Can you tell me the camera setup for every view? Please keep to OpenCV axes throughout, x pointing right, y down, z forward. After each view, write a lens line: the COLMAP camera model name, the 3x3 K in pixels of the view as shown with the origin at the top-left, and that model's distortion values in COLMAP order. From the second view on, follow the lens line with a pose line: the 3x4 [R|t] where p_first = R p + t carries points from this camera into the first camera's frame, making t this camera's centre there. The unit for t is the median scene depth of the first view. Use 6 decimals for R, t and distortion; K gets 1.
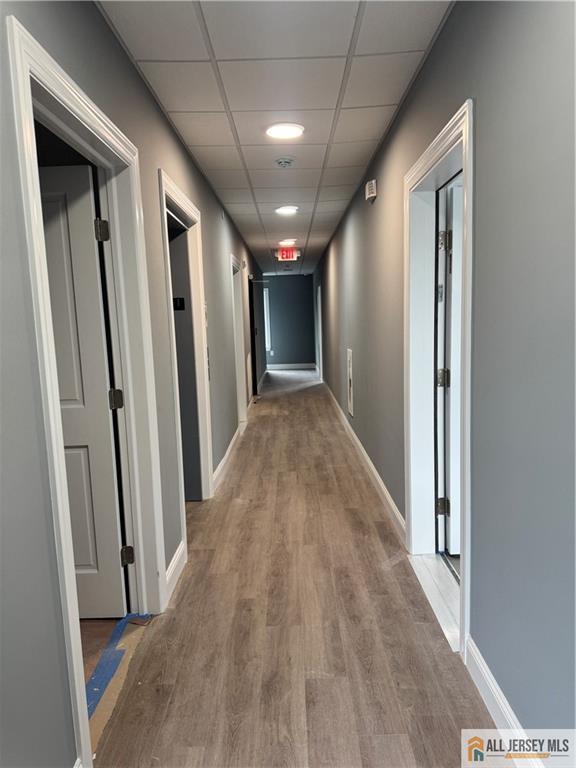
lens RADIAL K [[539.5, 0, 288.0], [0, 539.5, 384.0], [0, 0, 1]] dist [0.130260, -0.210318]
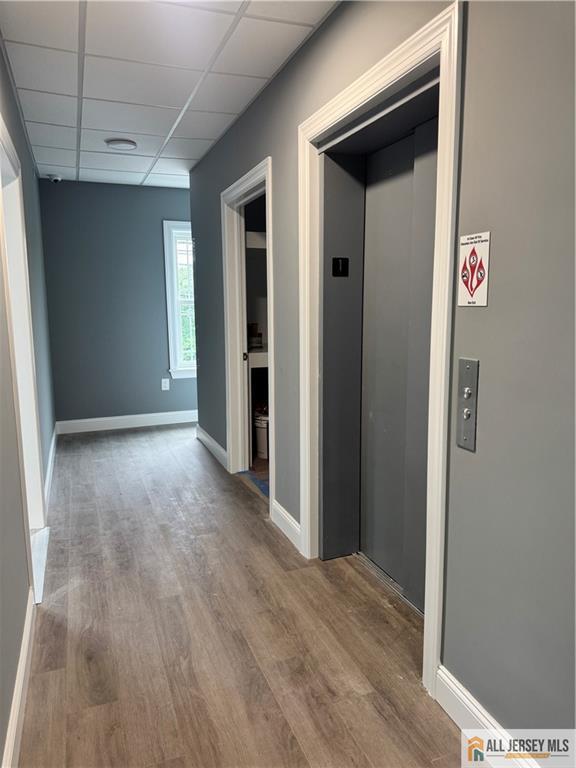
lens RADIAL K [[527.2, 0, 288.0], [0, 527.2, 384.0], [0, 0, 1]] dist [0.006343, 0.002662]
pose [[-0.927019, 0.100698, -0.361242, 0.123669], [-0.007782, 0.957902, 0.286990, -0.198295], [0.374933, 0.268856, -0.887210, 1.635463]]
